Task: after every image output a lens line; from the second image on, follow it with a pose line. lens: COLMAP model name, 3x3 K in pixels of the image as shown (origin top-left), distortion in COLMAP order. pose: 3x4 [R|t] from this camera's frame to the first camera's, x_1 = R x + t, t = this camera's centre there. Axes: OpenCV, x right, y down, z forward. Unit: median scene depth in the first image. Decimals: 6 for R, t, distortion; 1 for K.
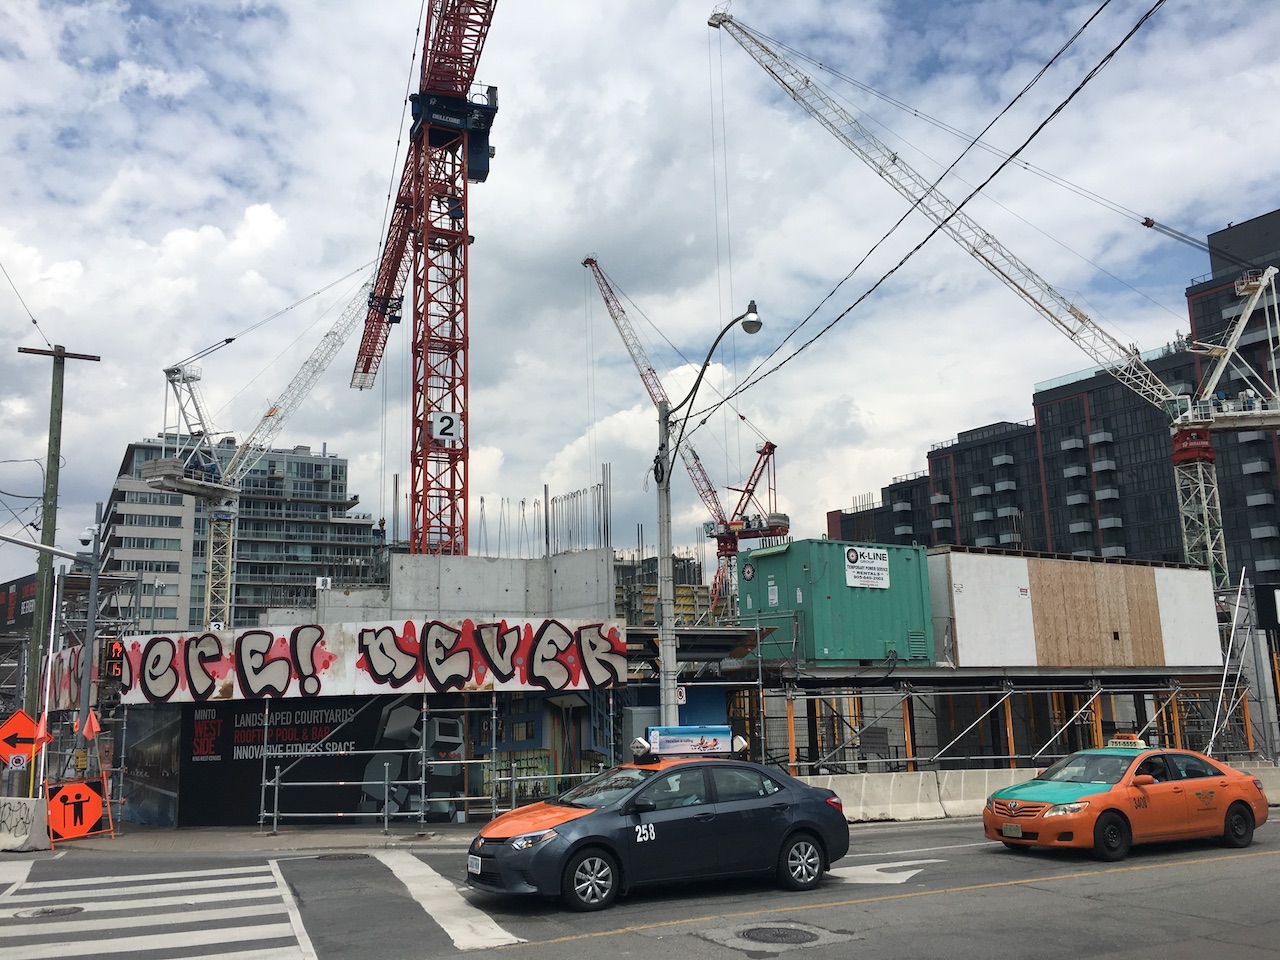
lens RADIAL K [[1081.7, 0, 637.9], [0, 1081.7, 505.3], [0, 0, 1]] dist [0.063267, -0.053470]
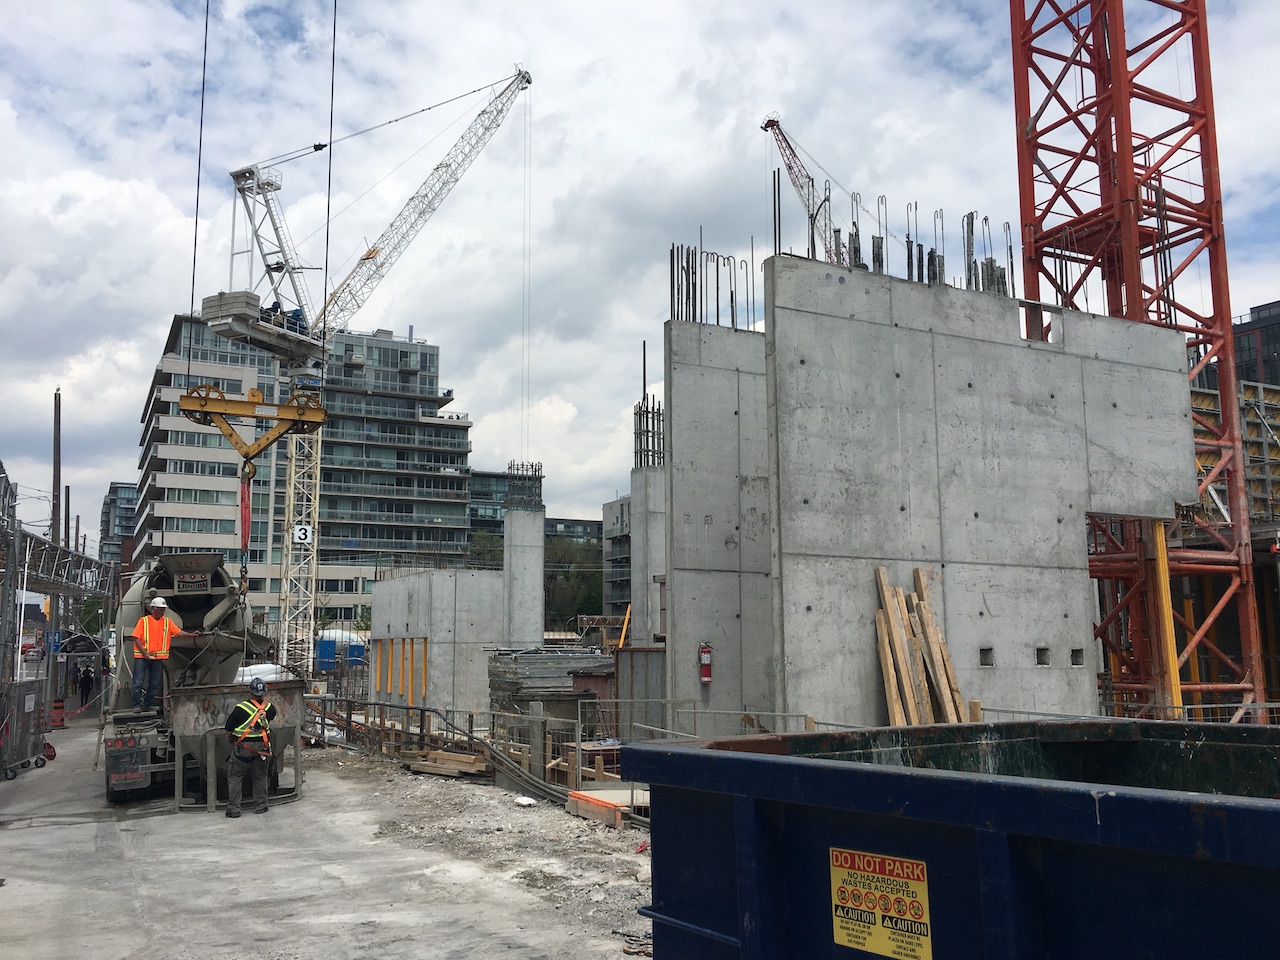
lens RADIAL K [[1081.7, 0, 630.3], [0, 1081.7, 487.9], [0, 0, 1]] dist [0.063267, -0.053470]
pose [[0.999451, 0.016285, -0.028860, -0.107861], [-0.015534, 0.999540, 0.026056, 0.043602], [0.029271, -0.025593, 0.999244, 0.208032]]
